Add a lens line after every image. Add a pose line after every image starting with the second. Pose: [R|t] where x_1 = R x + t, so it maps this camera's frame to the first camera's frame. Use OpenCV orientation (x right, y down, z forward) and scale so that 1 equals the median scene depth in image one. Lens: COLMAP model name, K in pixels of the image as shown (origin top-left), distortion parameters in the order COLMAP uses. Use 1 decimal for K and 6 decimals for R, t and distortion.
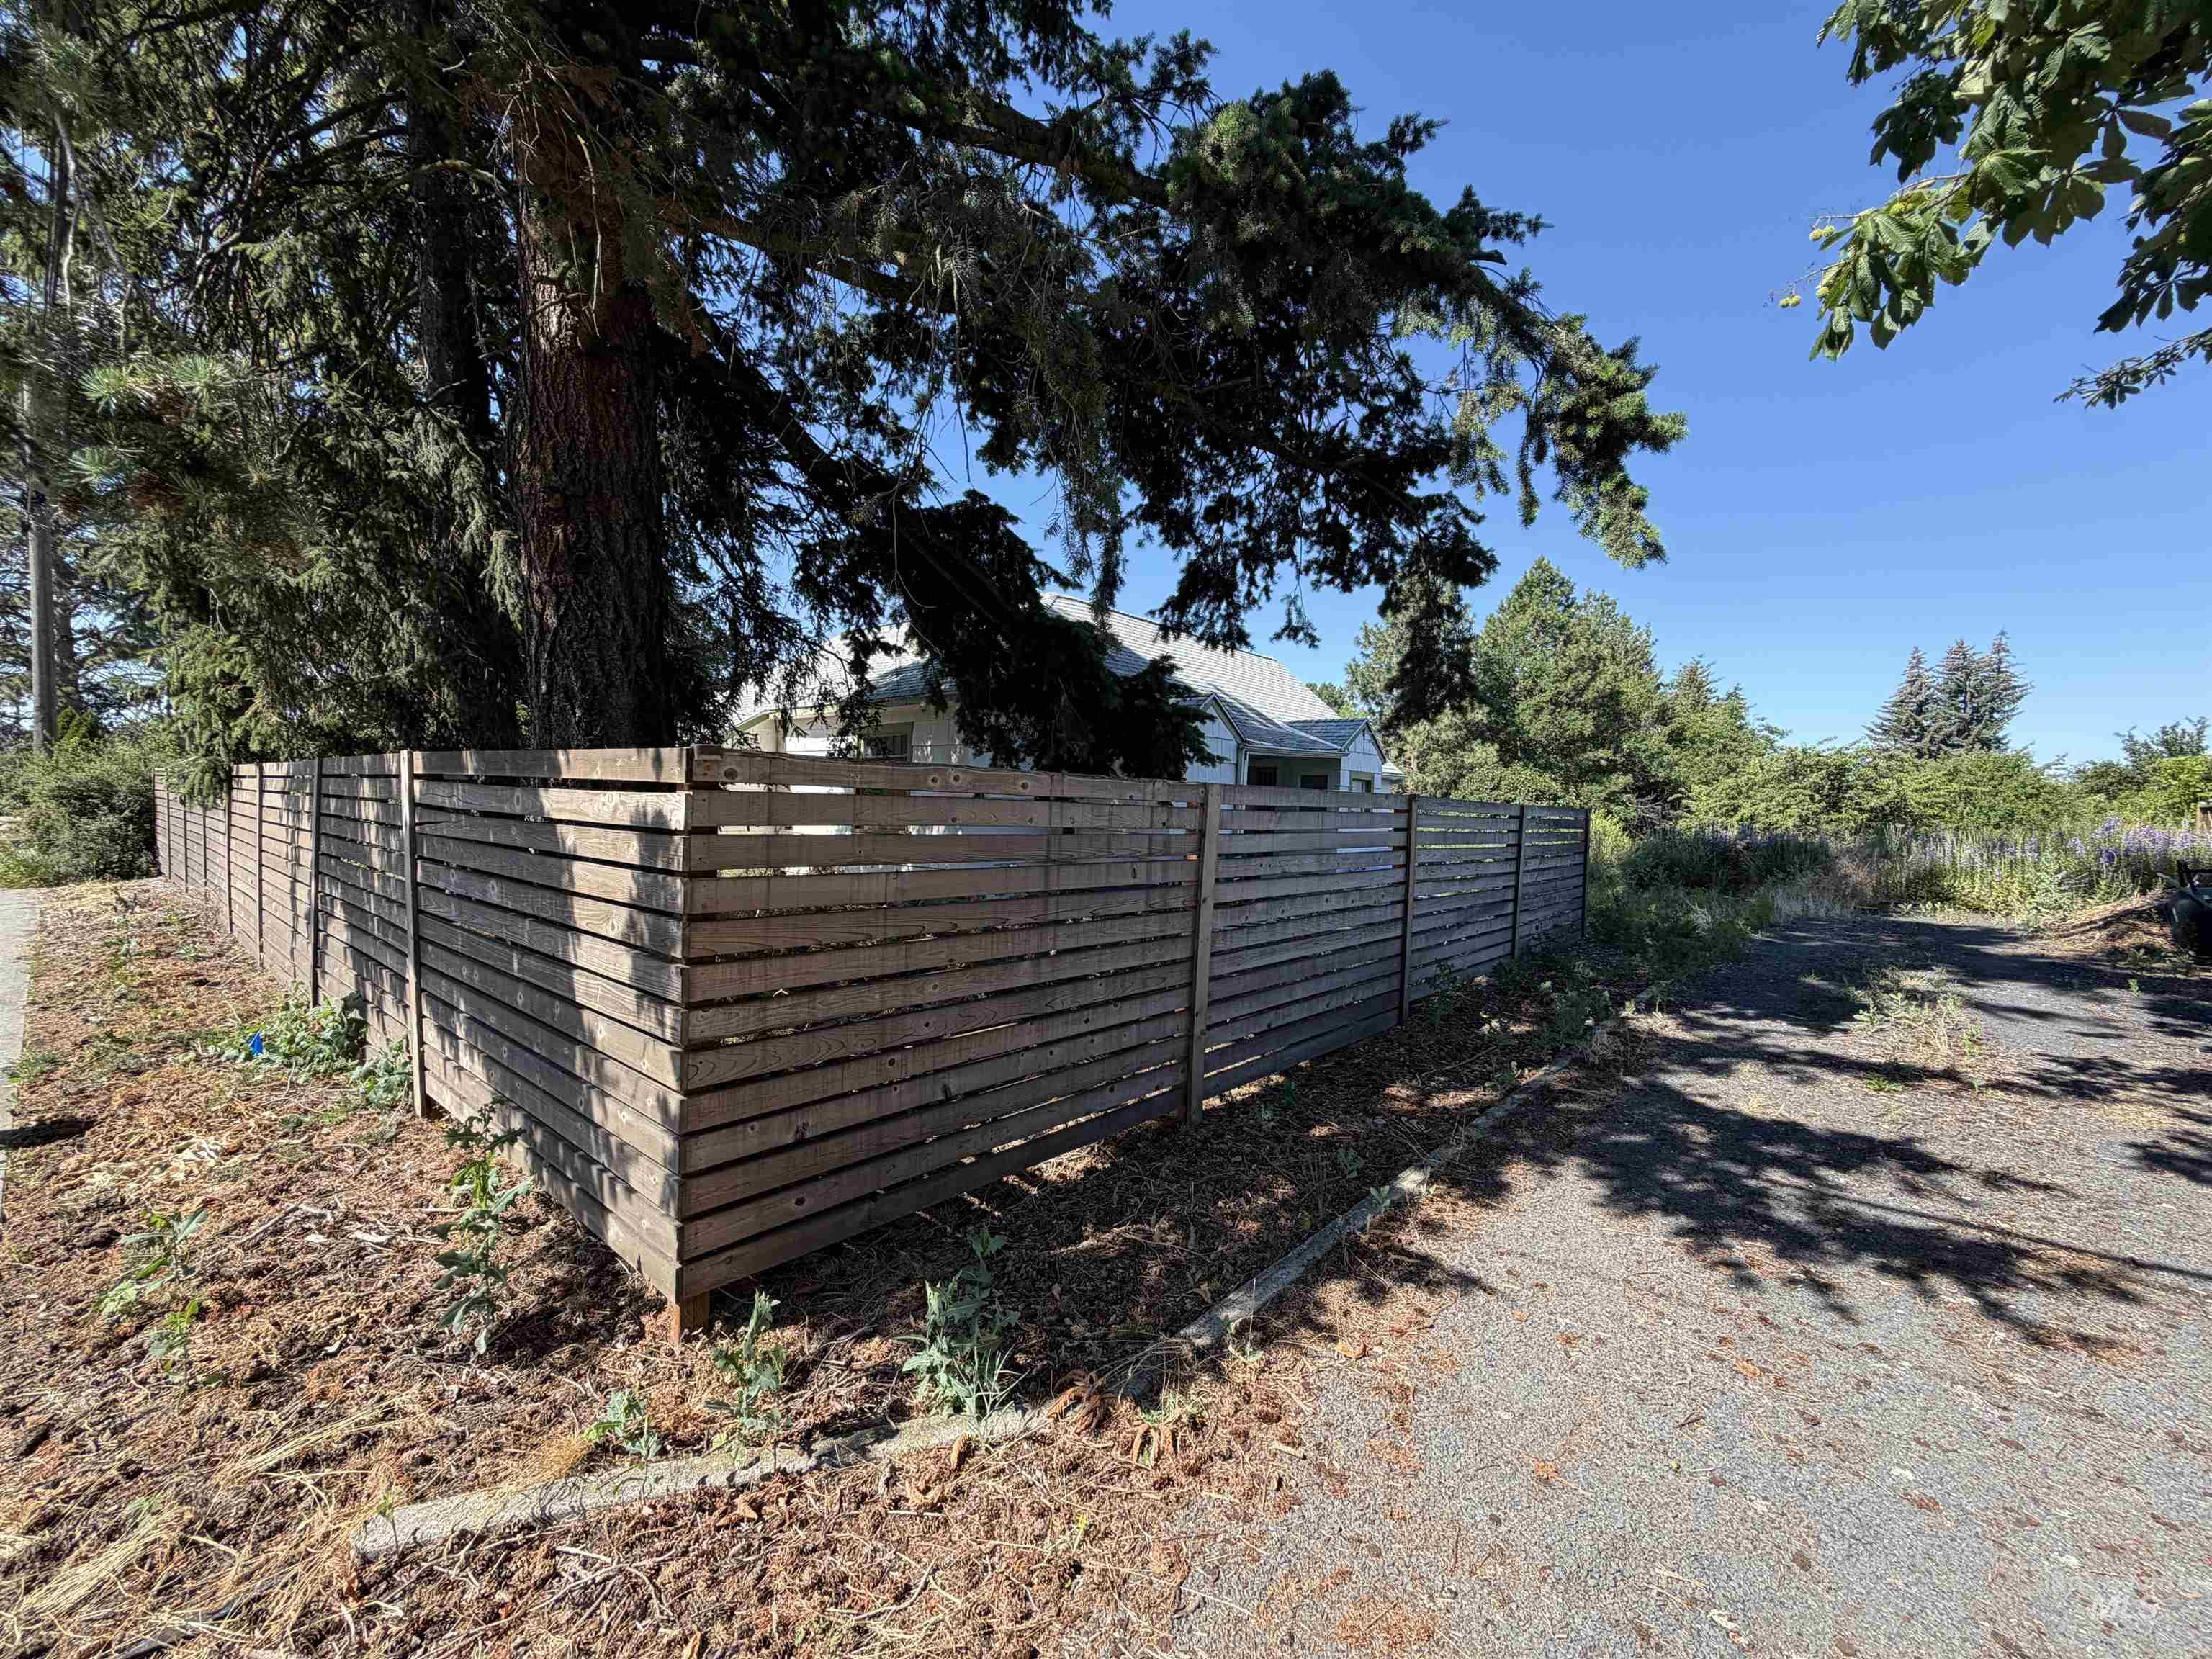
lens RADIAL K [[883.4, 0, 1105.4], [0, 883.4, 832.8], [0, 0, 1]] dist [0.001764, -0.001223]
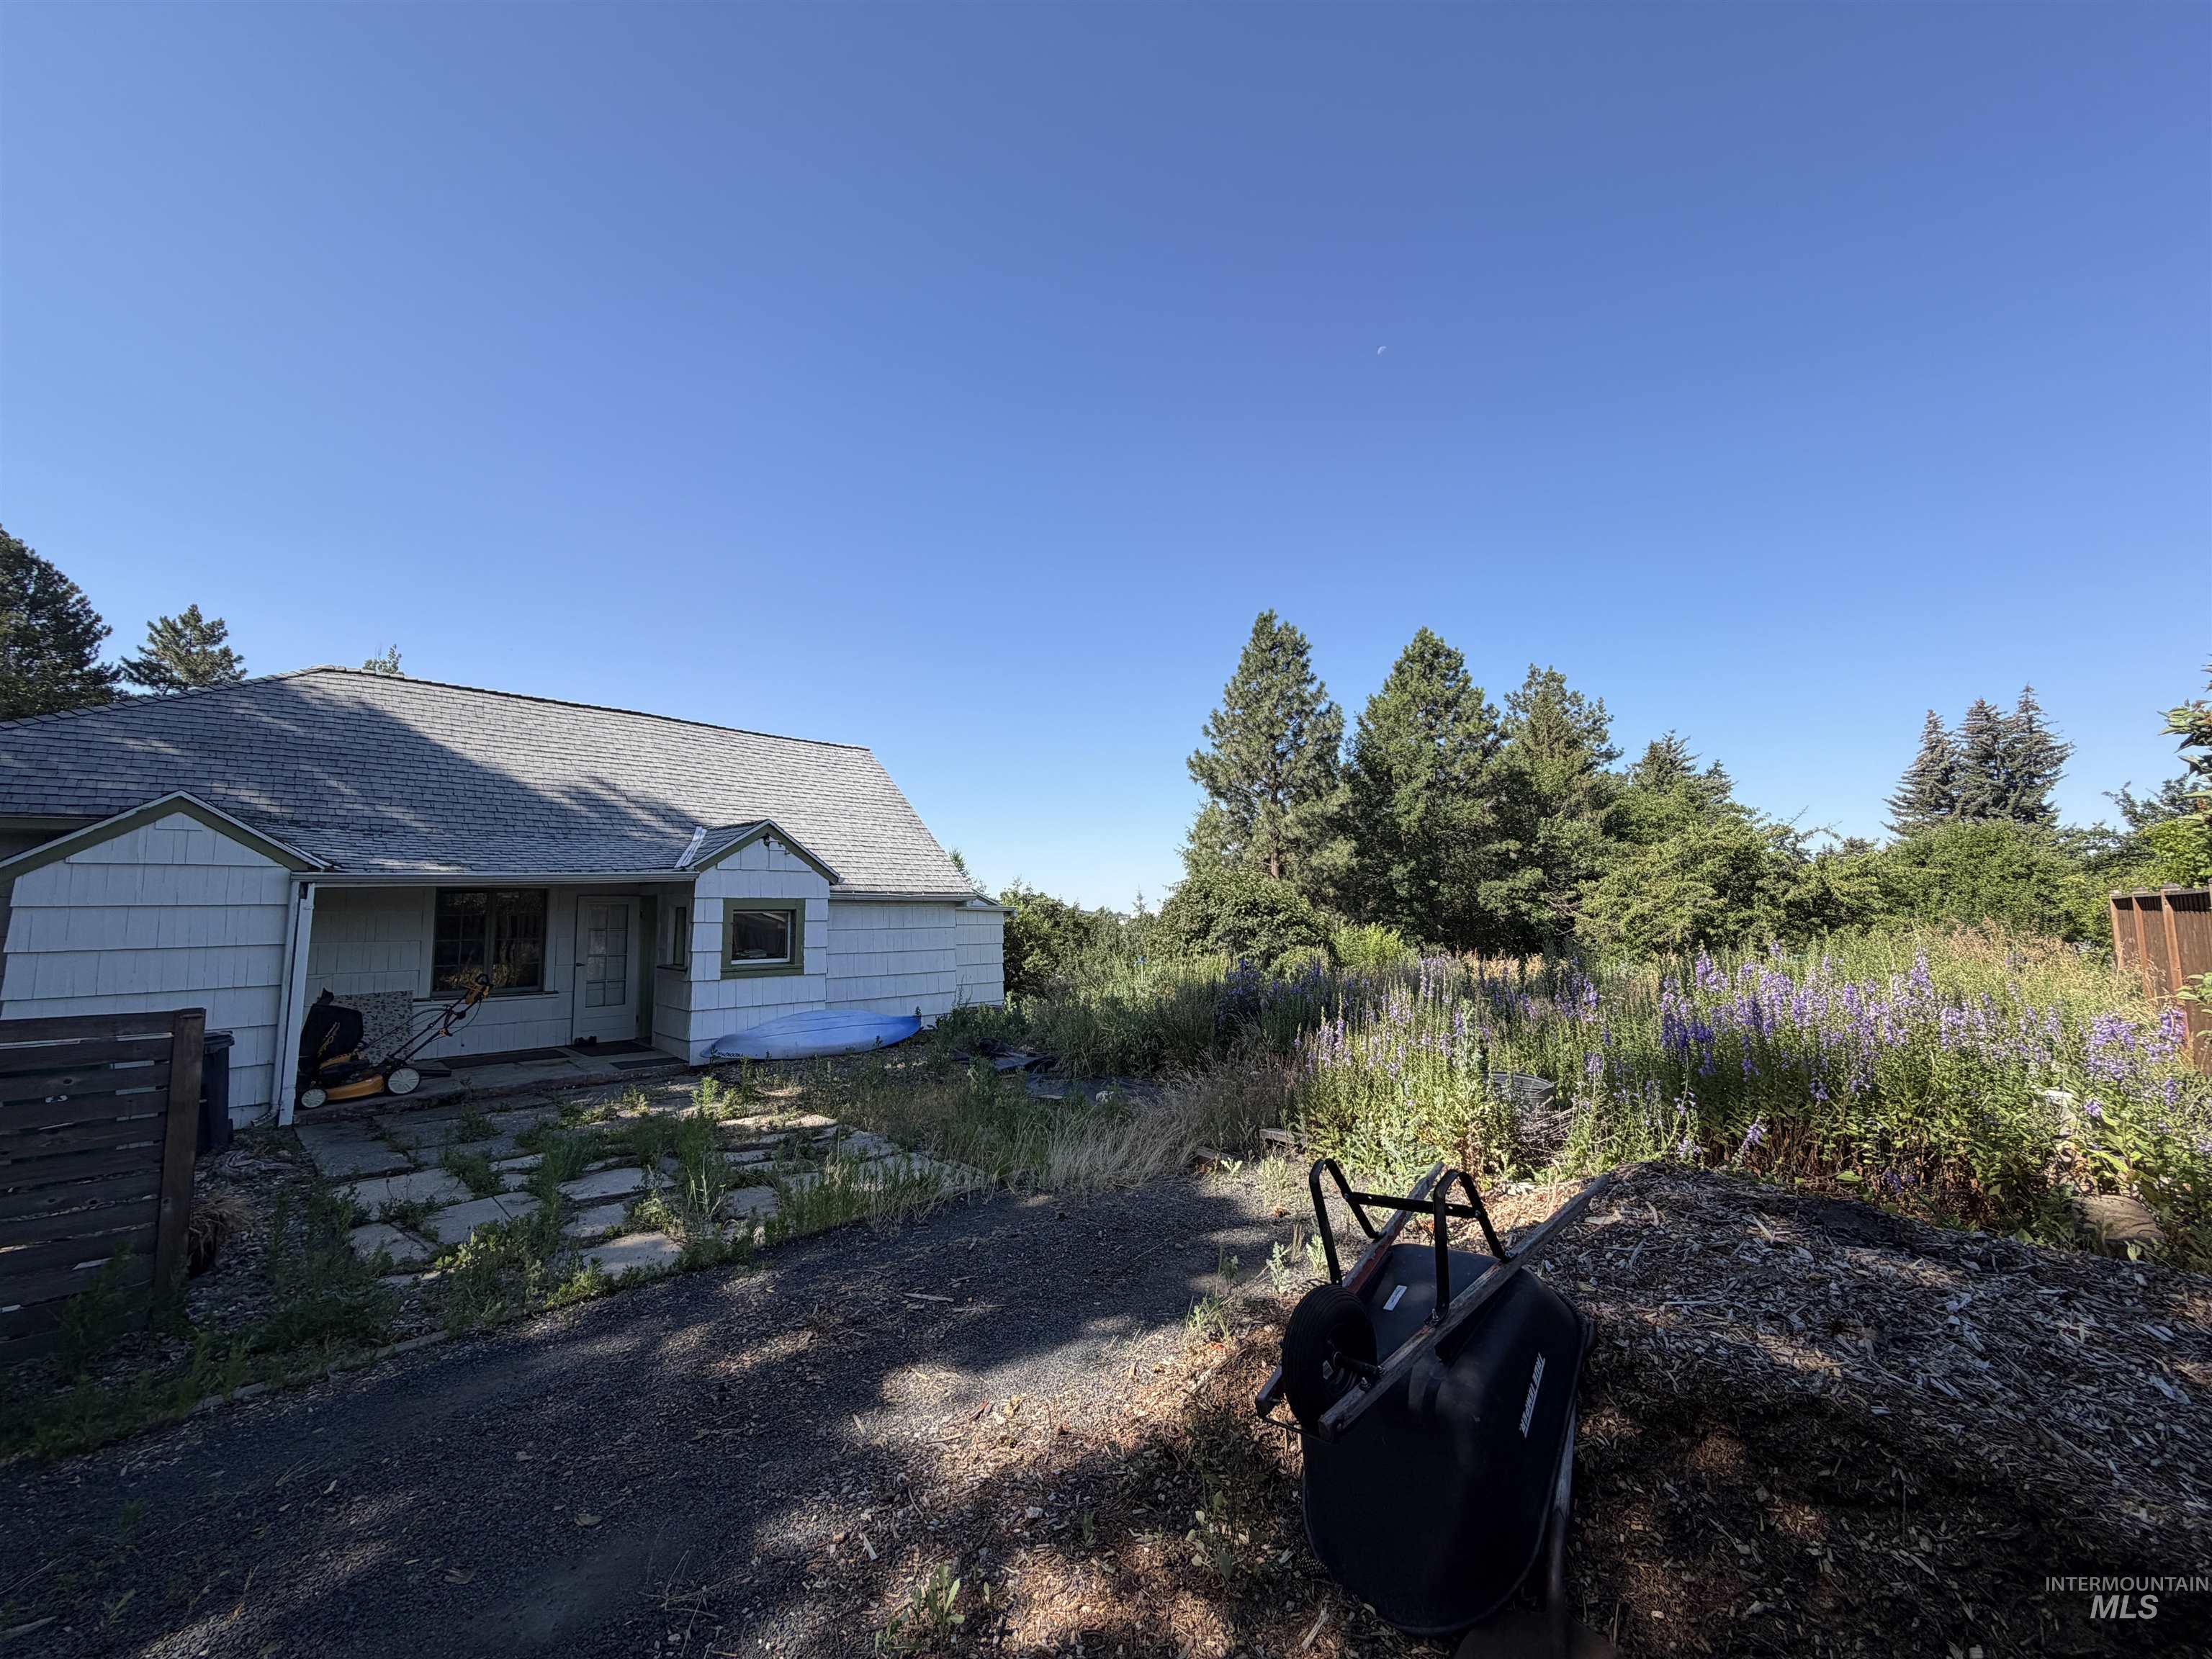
lens RADIAL K [[883.4, 0, 1101.2], [0, 883.4, 822.9], [0, 0, 1]] dist [0.001764, -0.001223]
pose [[0.997243, -0.044544, -0.059343, 1.010496], [0.036143, 0.990077, -0.135799, -0.041253], [0.064804, 0.133280, 0.988957, 0.583090]]
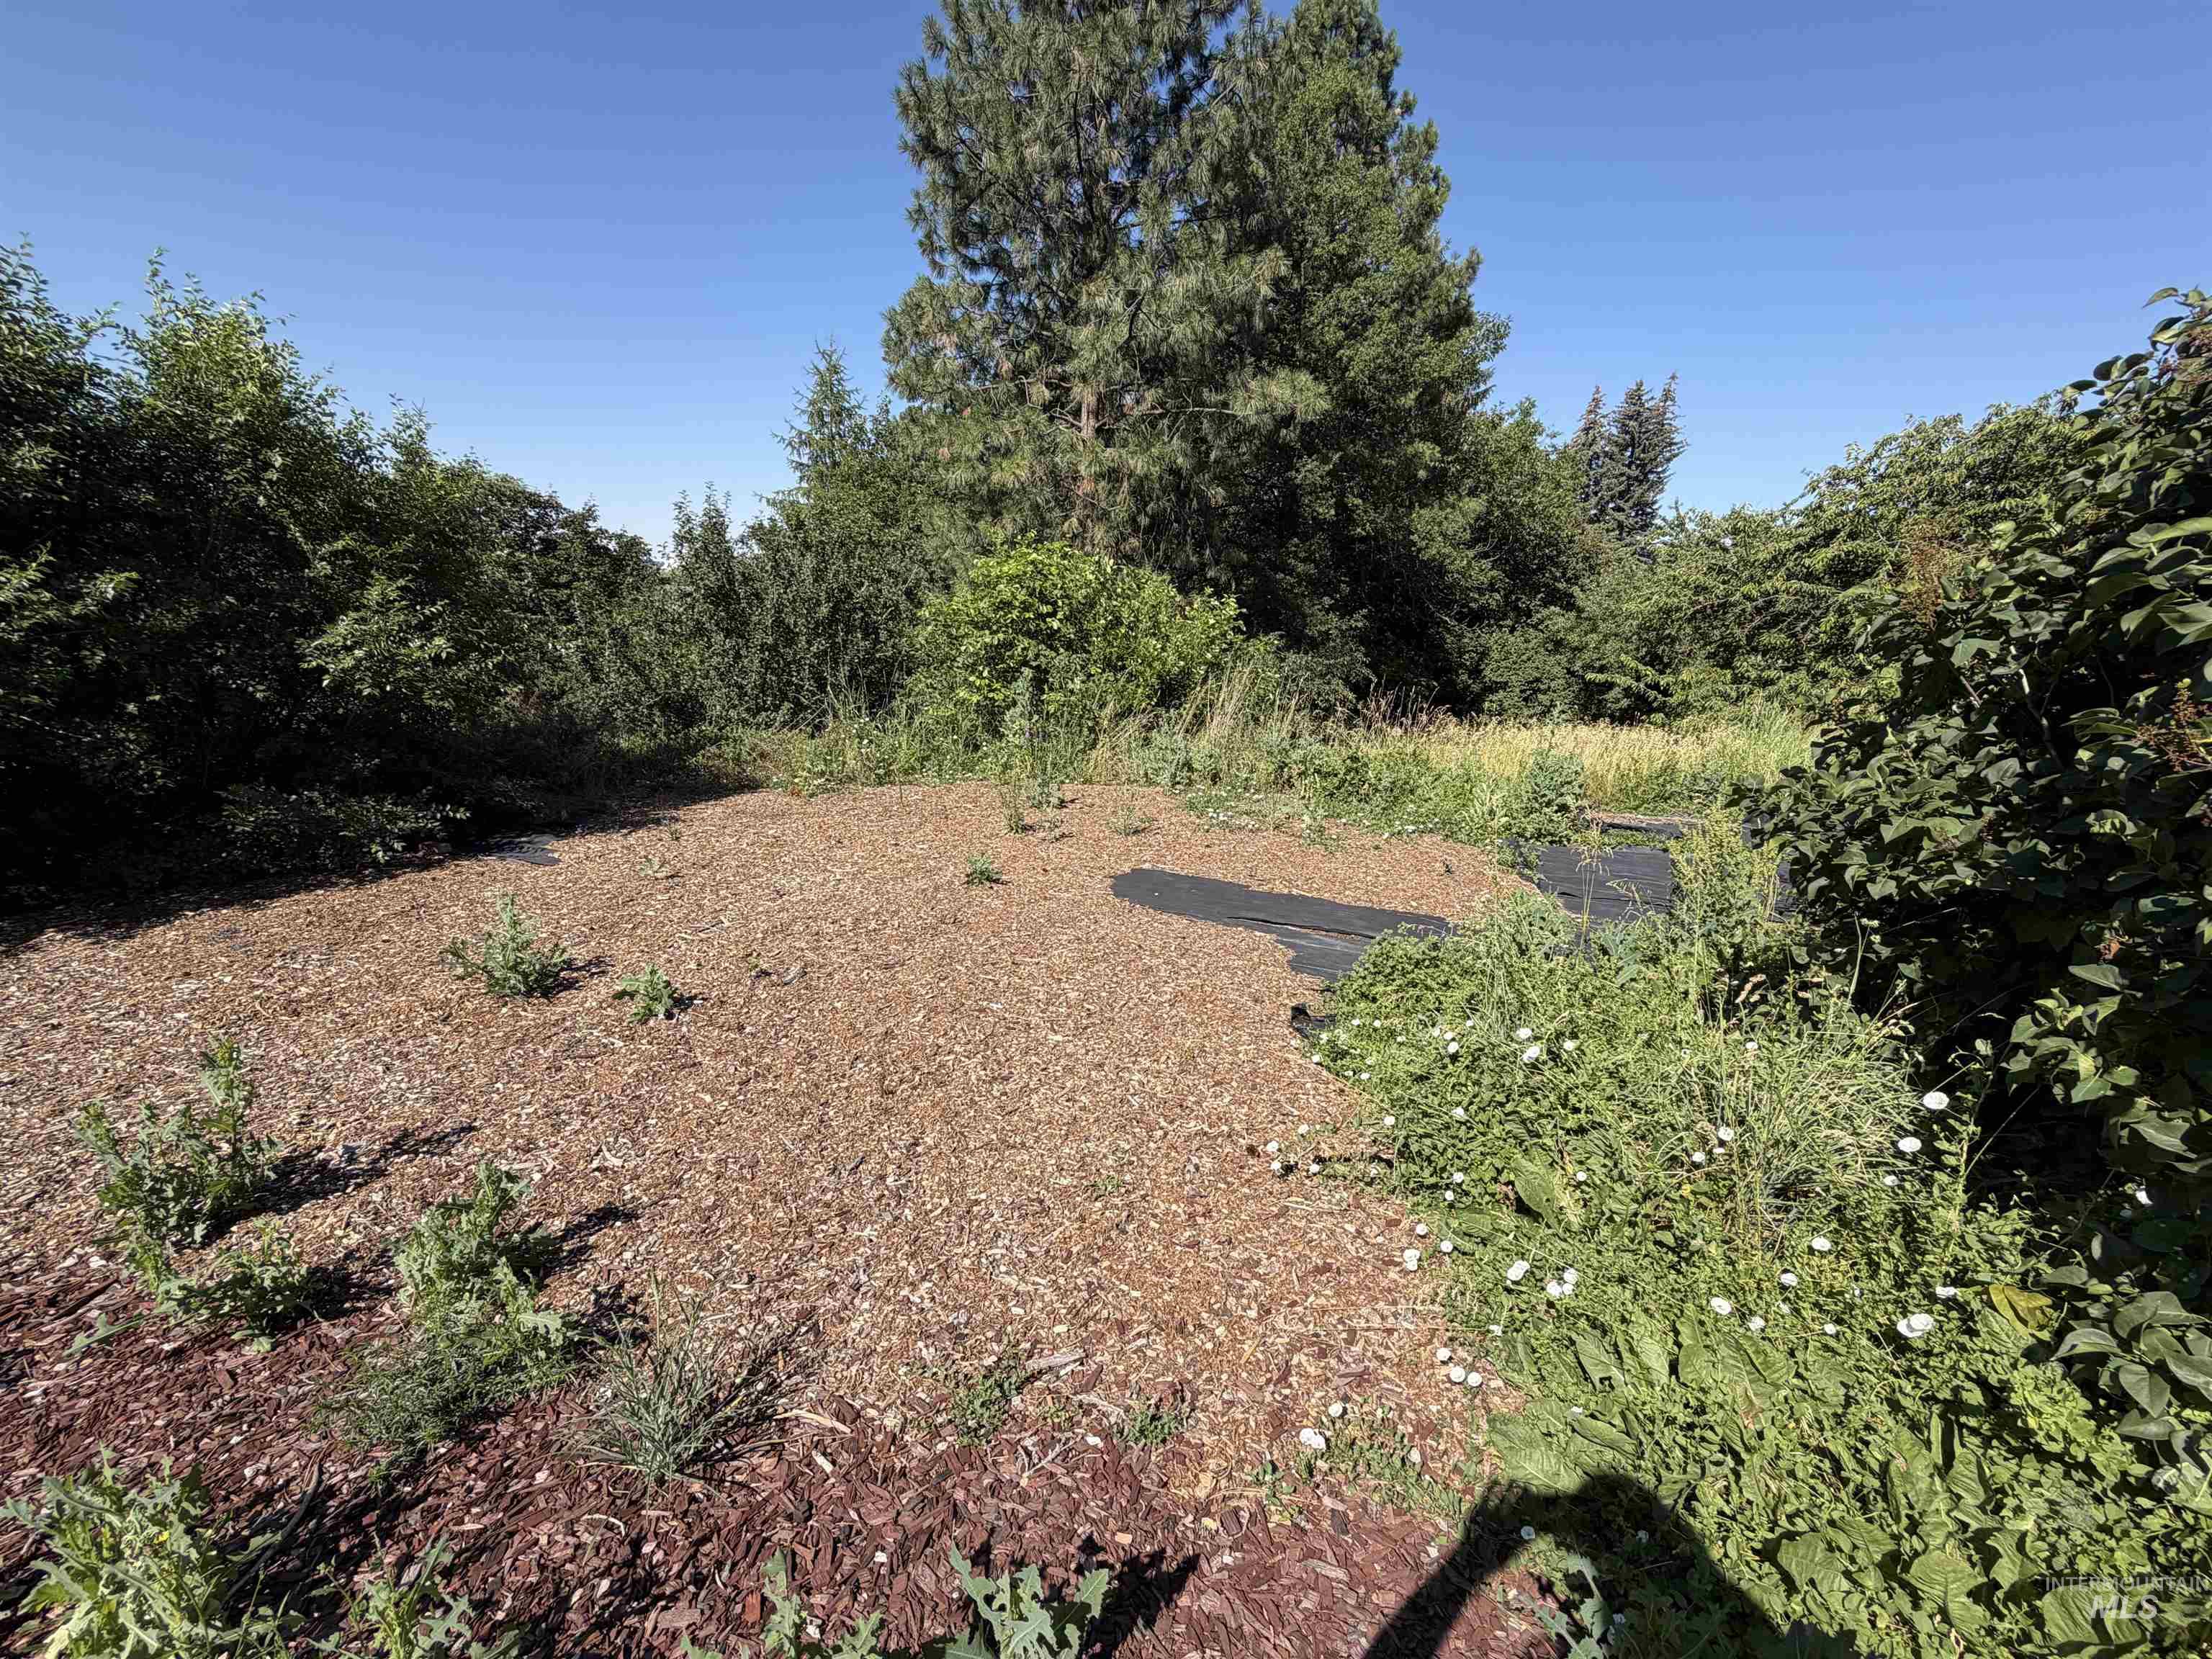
lens RADIAL K [[883.4, 0, 1102.4], [0, 883.4, 836.6], [0, 0, 1]] dist [0.001764, -0.001223]
pose [[0.915645, -0.093159, 0.391045, 0.809572], [-0.011710, 0.966182, 0.257594, -0.022630], [-0.401818, -0.240444, 0.883589, 2.647666]]
